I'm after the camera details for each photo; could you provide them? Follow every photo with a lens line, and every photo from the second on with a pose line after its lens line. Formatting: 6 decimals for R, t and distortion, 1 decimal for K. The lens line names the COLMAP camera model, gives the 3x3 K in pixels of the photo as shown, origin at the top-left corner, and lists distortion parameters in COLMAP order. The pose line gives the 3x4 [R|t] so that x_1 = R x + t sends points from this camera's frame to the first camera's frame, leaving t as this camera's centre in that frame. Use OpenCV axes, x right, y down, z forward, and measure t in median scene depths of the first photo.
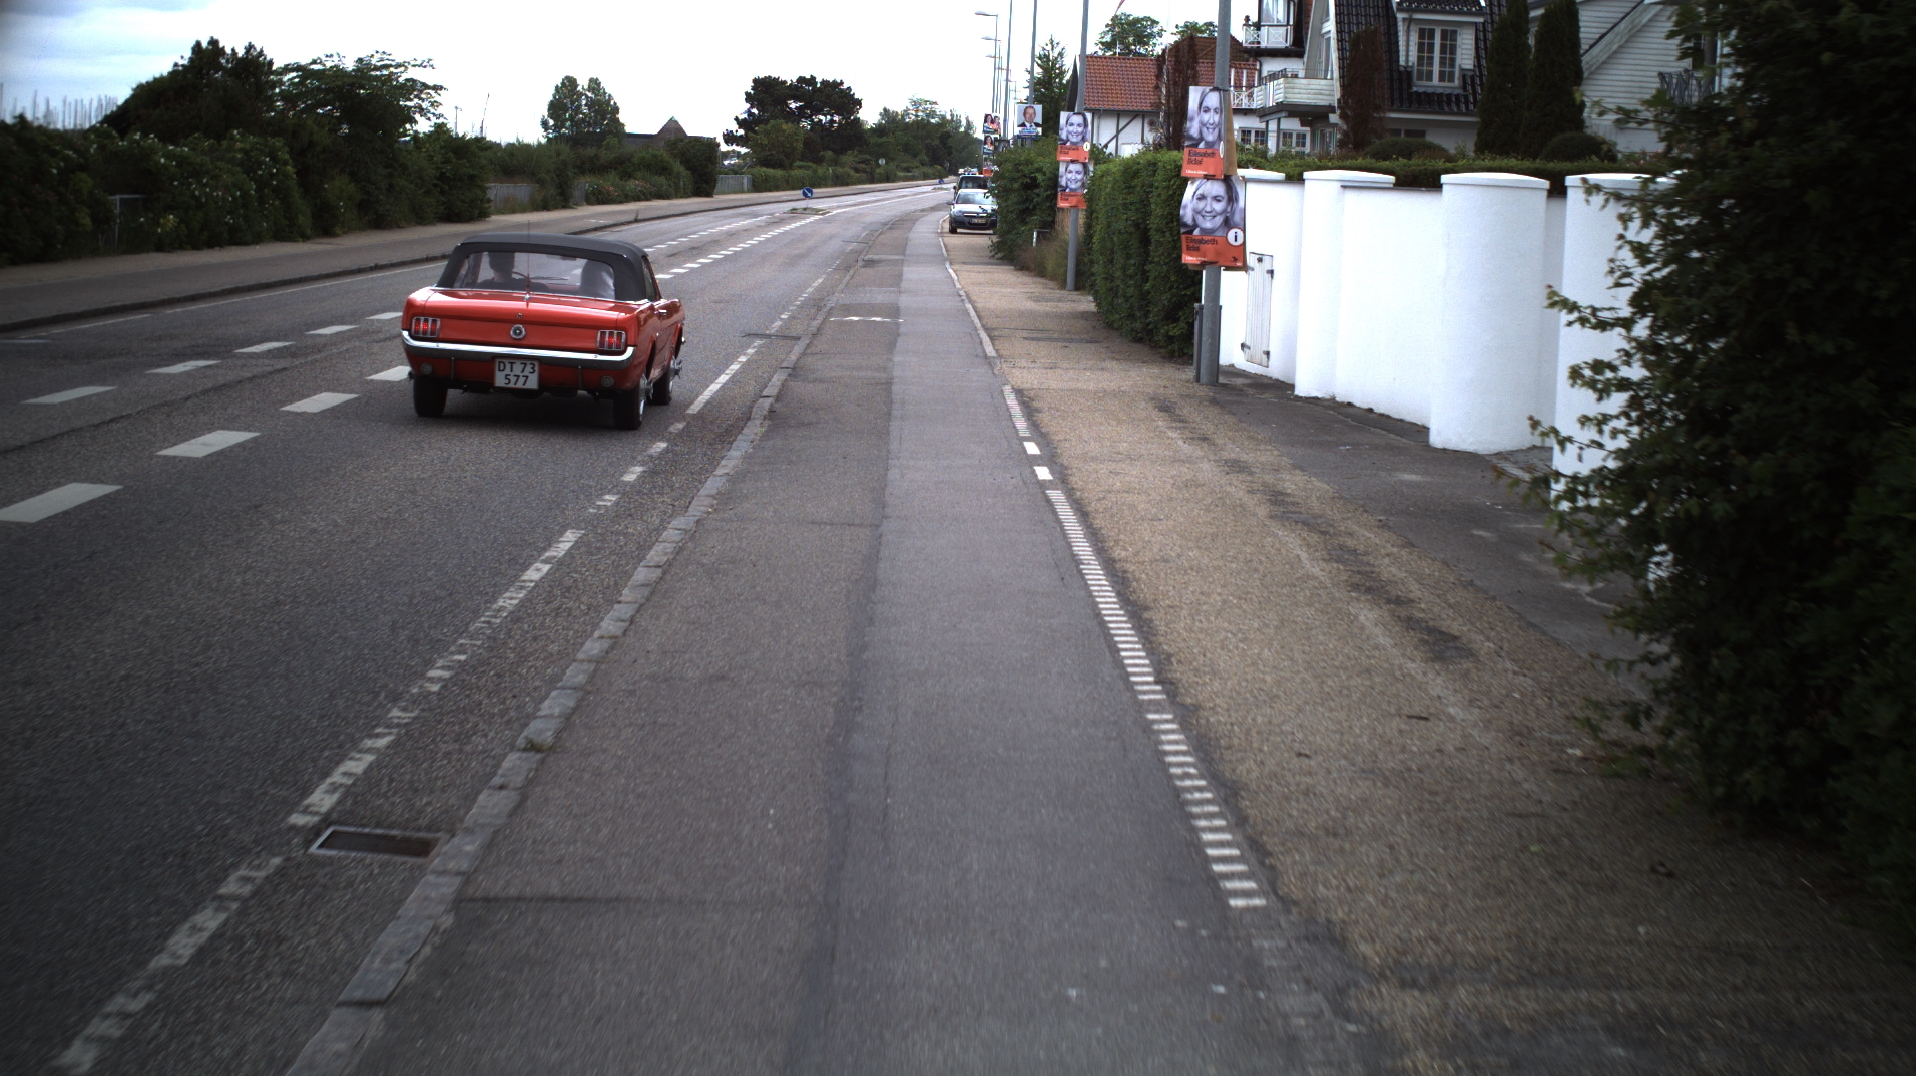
lens RADIAL K [[3568.7, 0, 958.0], [0, 3568.7, 538.0], [0, 0, 1]] dist [-0.317098, 0.398744]
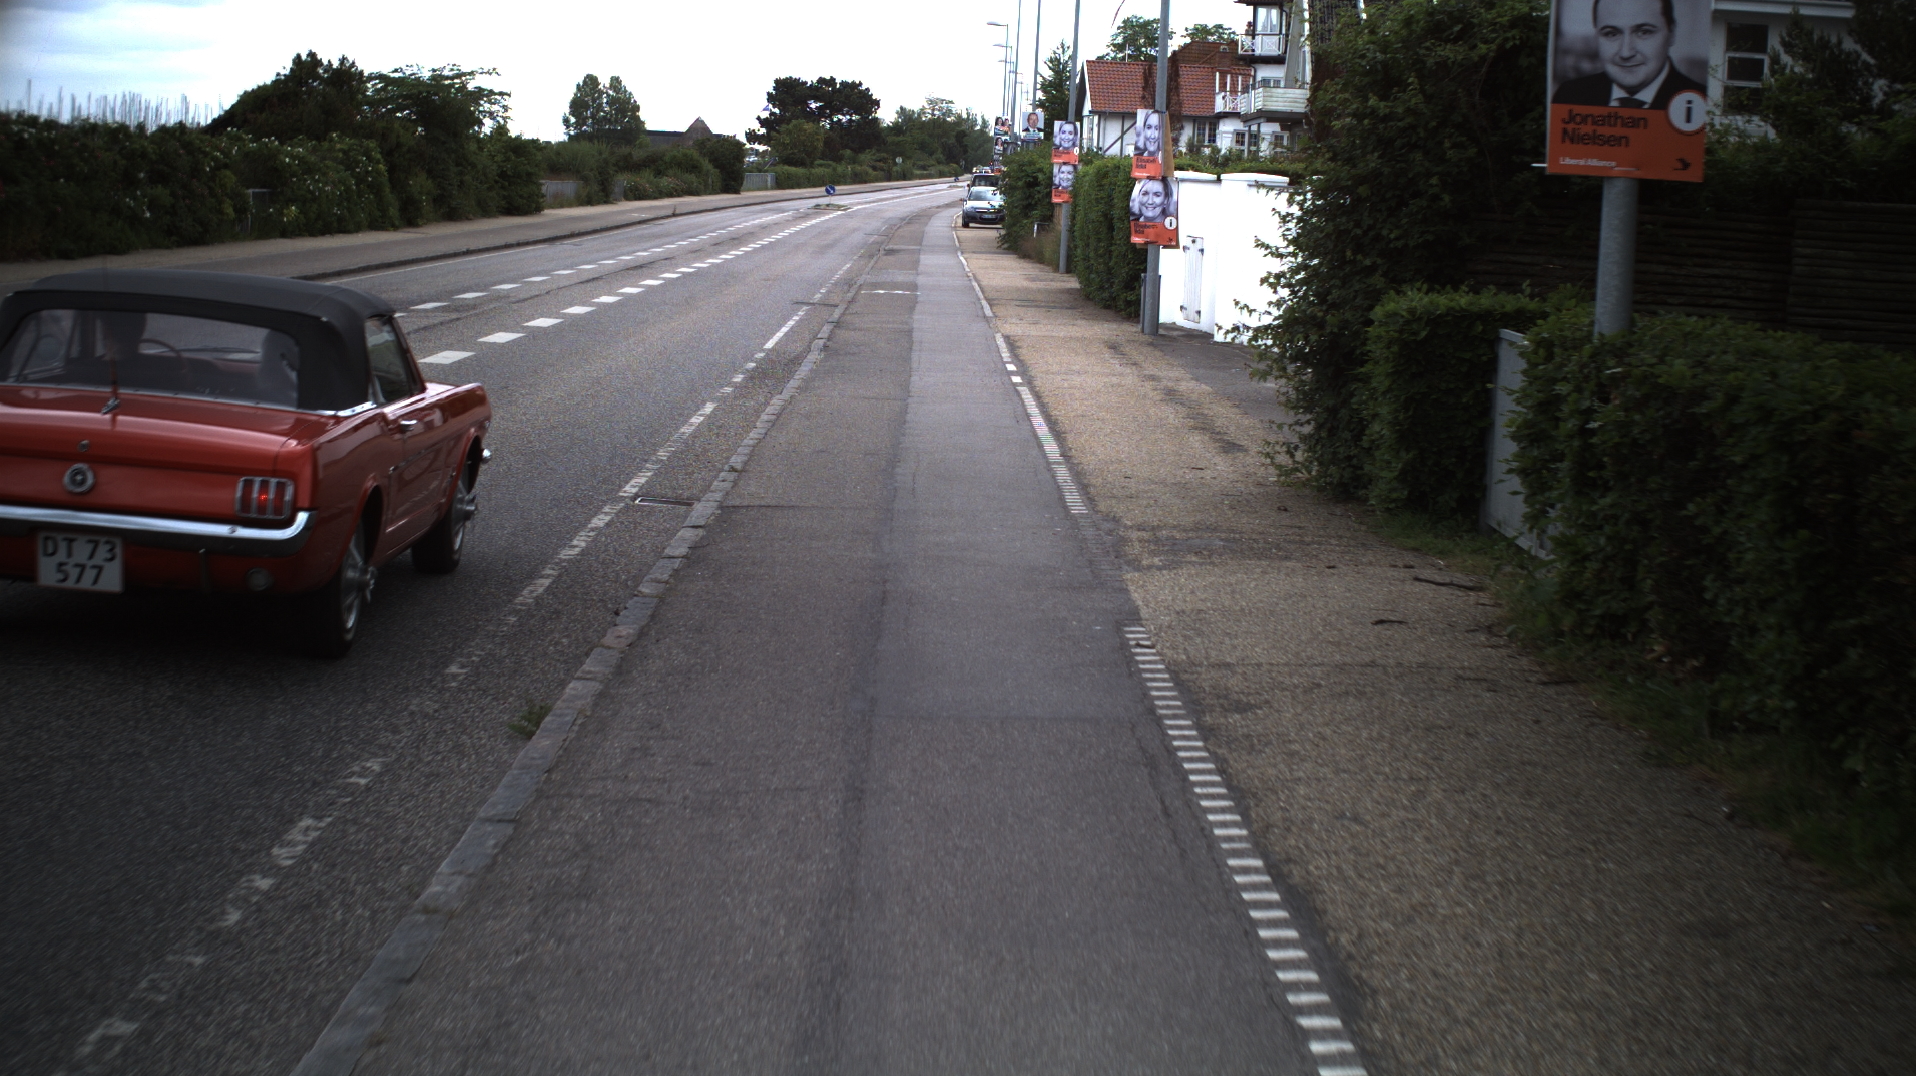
lens RADIAL K [[3568.7, 0, 958.0], [0, 3568.7, 538.0], [0, 0, 1]] dist [-0.317098, 0.398744]
pose [[0.999986, 0.003079, -0.004240, 0.001576], [-0.003077, 0.999995, 0.000613, 0.011562], [0.004241, -0.000600, 0.999991, -0.117455]]
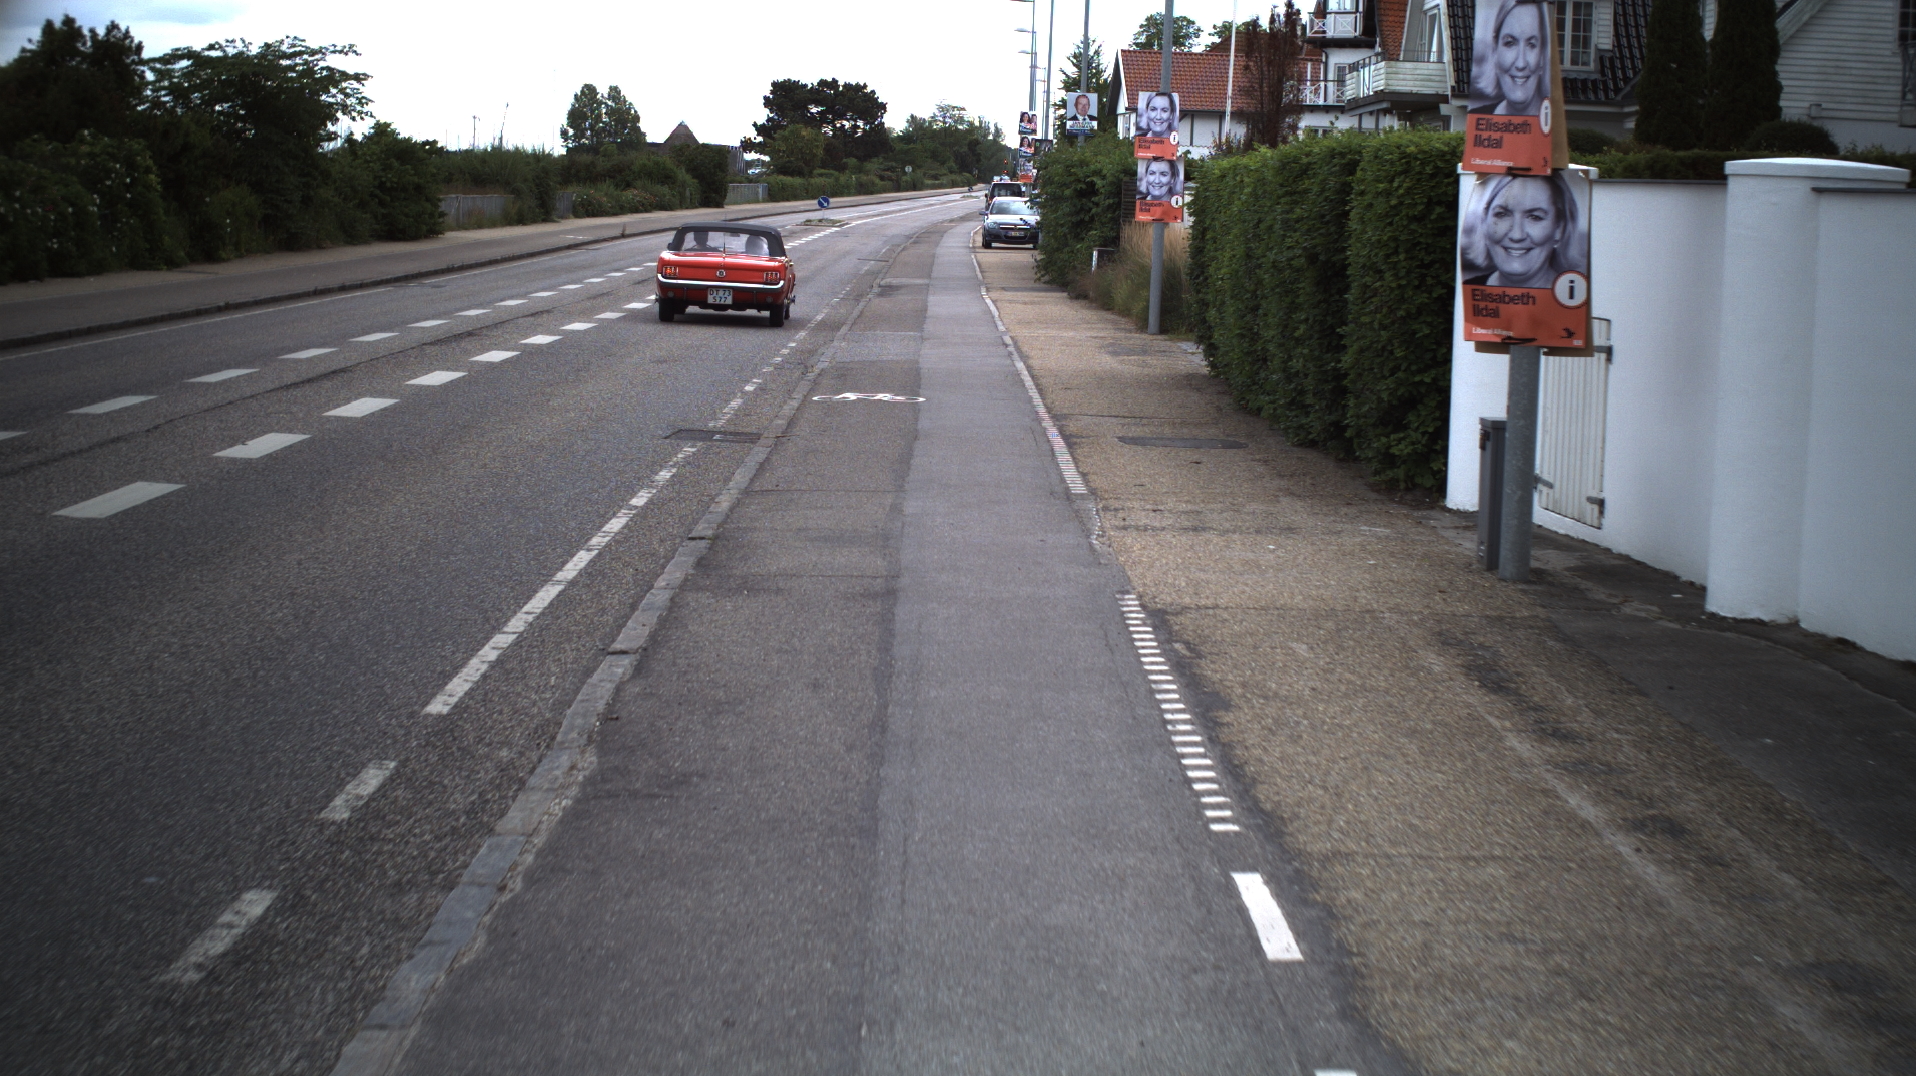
lens RADIAL K [[3568.7, 0, 958.0], [0, 3568.7, 538.0], [0, 0, 1]] dist [-0.317098, 0.398744]
pose [[0.999945, -0.006123, -0.008493, -0.001986], [0.006104, 0.999979, -0.002285, -0.017212], [0.008507, 0.002233, 0.999961, 0.175042]]
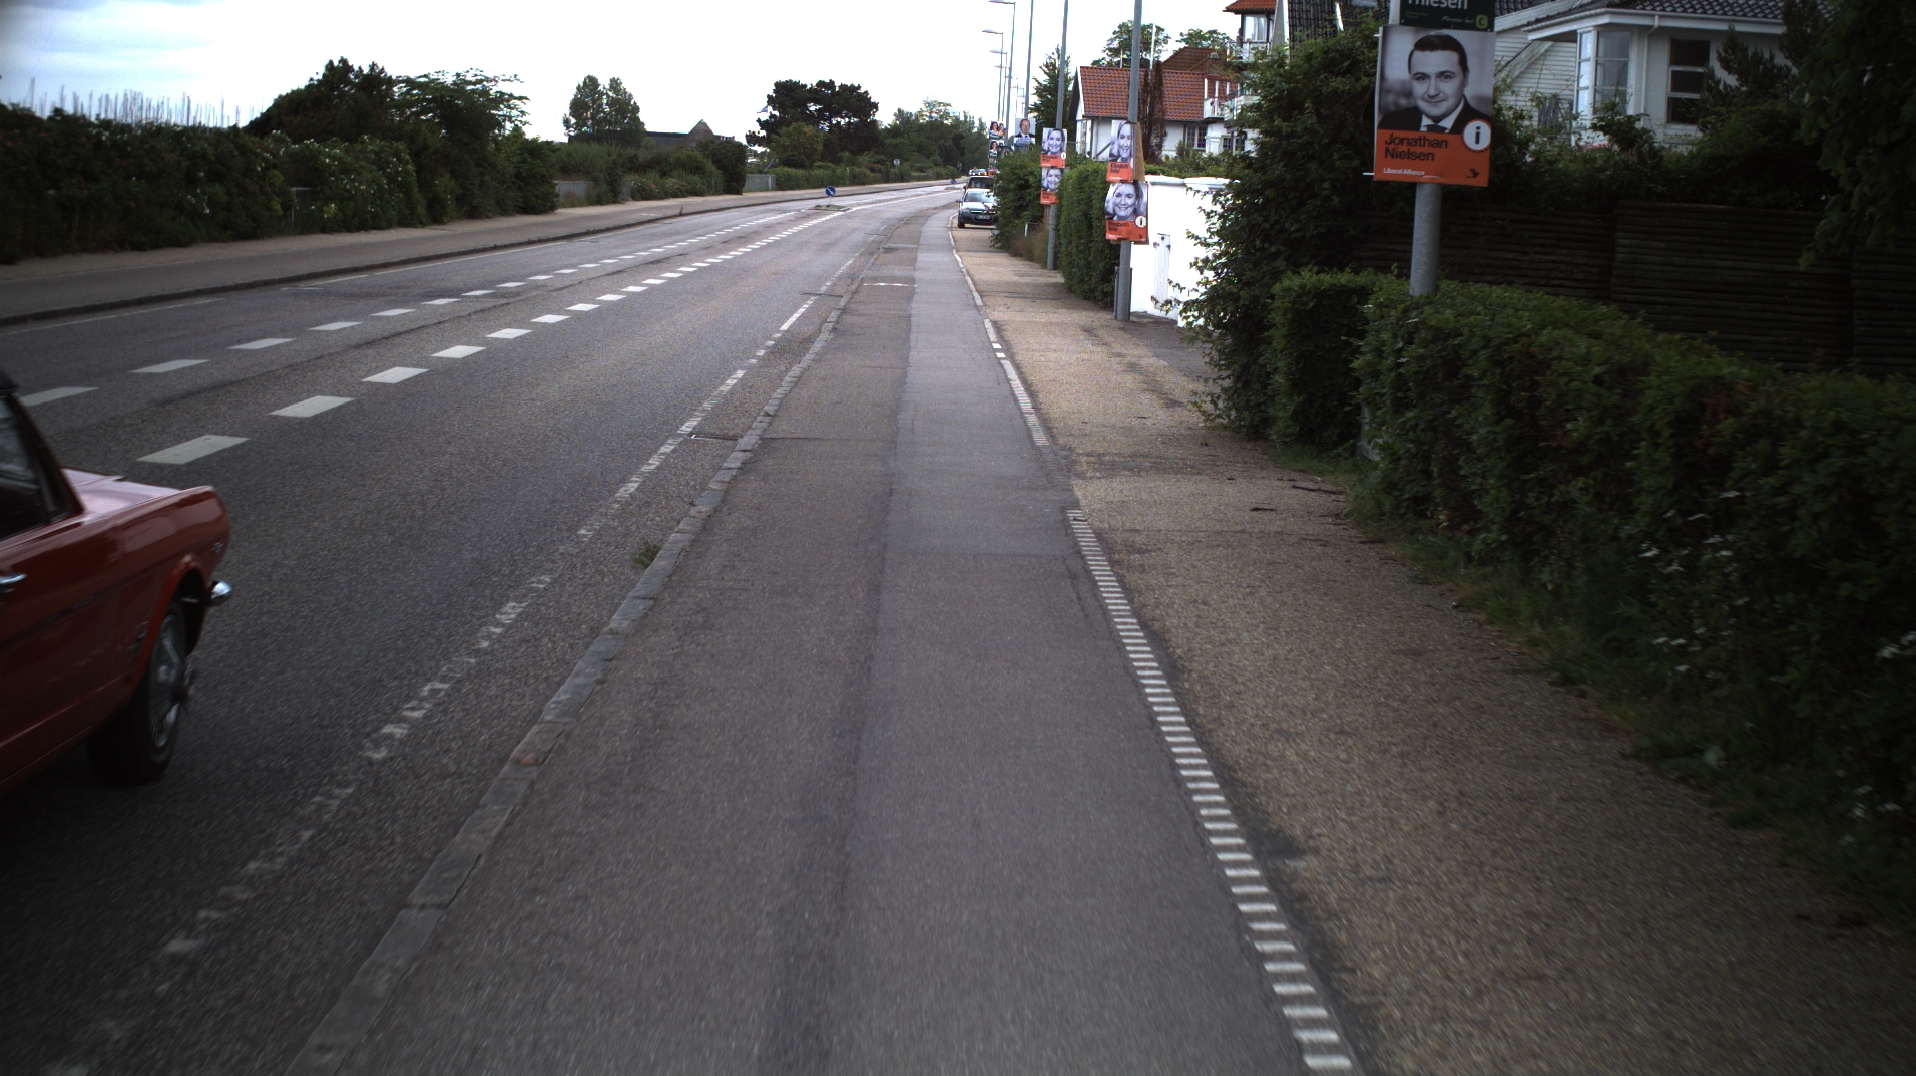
lens RADIAL K [[5221.2, 0, 958.0], [0, 5221.2, 538.0], [0, 0, 1]] dist [-0.609331, 0.654116]
pose [[0.999953, 0.007285, -0.006424, 0.008656], [-0.007480, 0.999497, -0.030834, 0.062289], [0.006196, 0.030881, 0.999504, -0.634598]]
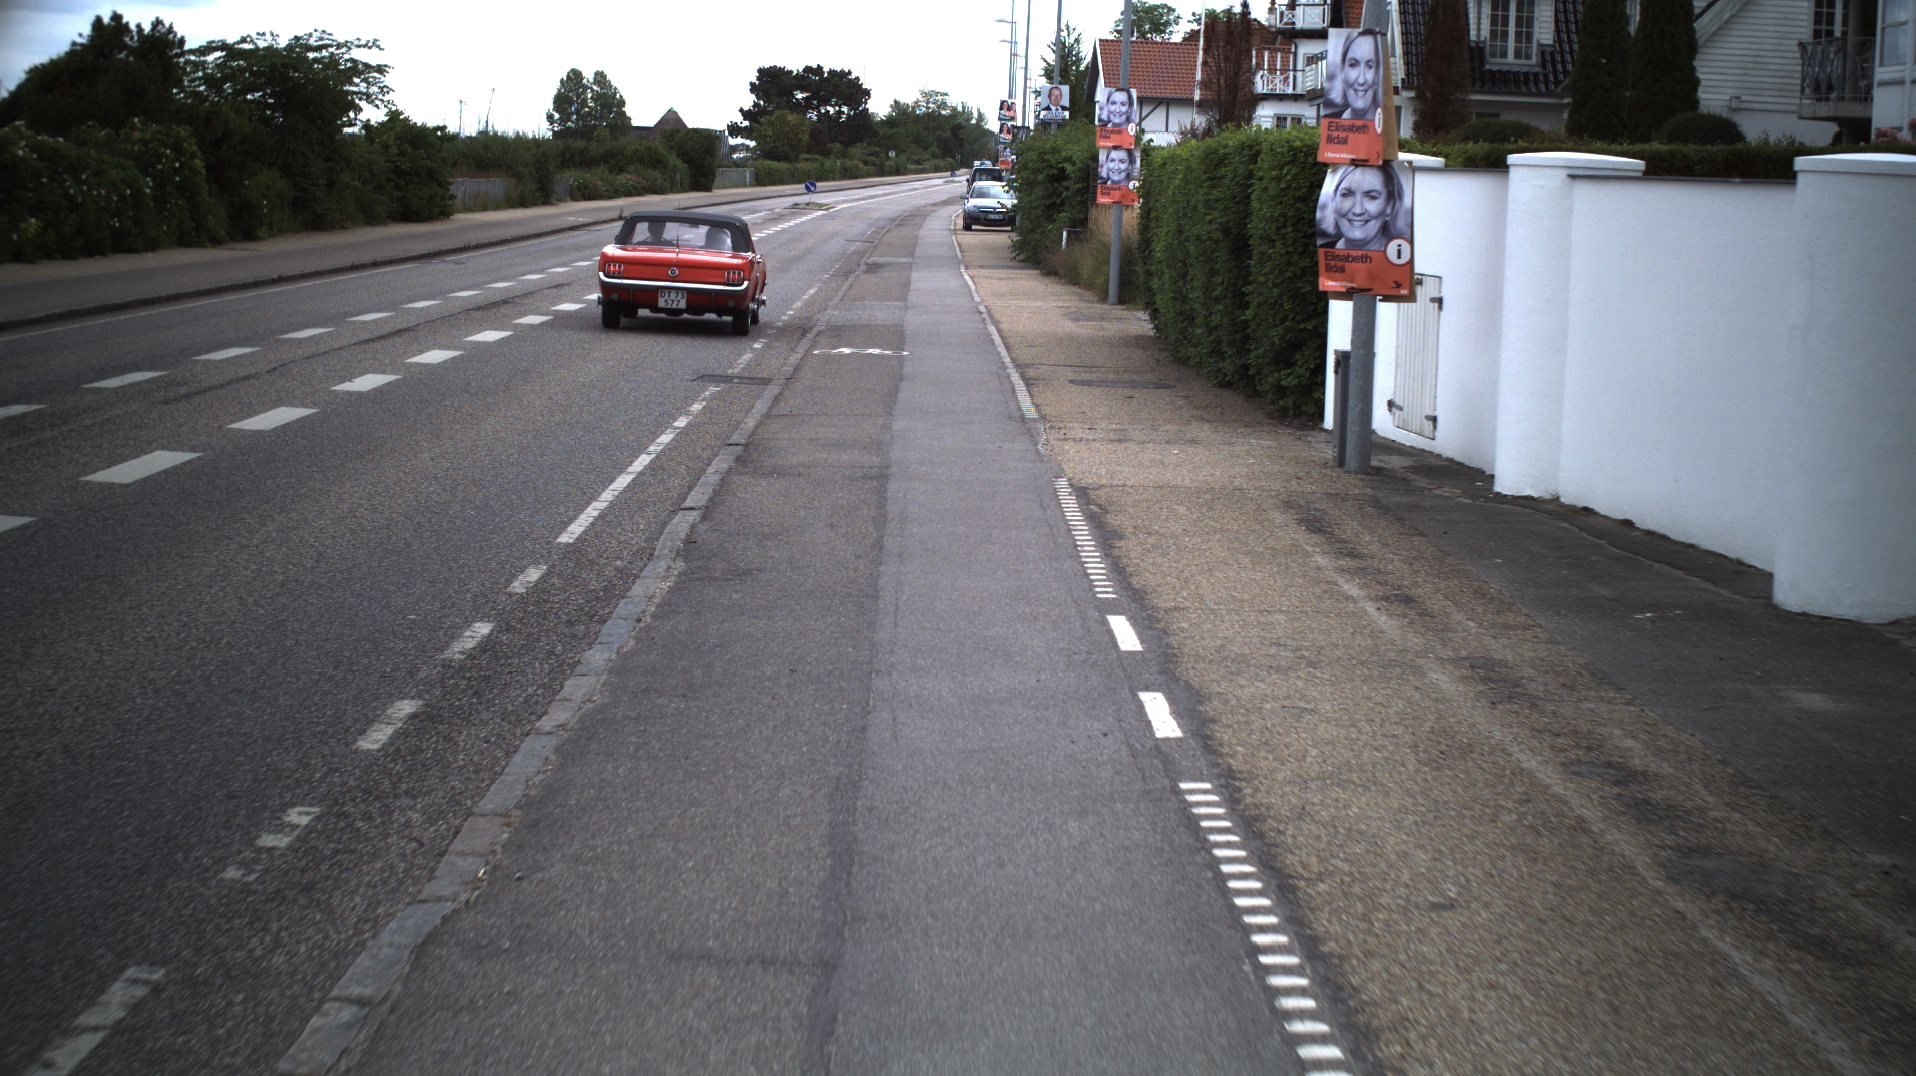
lens RADIAL K [[3568.7, 0, 958.0], [0, 3568.7, 538.0], [0, 0, 1]] dist [-0.317098, 0.398744]
pose [[0.999984, -0.004432, -0.003626, -0.001081], [0.004439, 0.999988, 0.002012, -0.011452], [0.003617, -0.002028, 0.999991, 0.116810]]
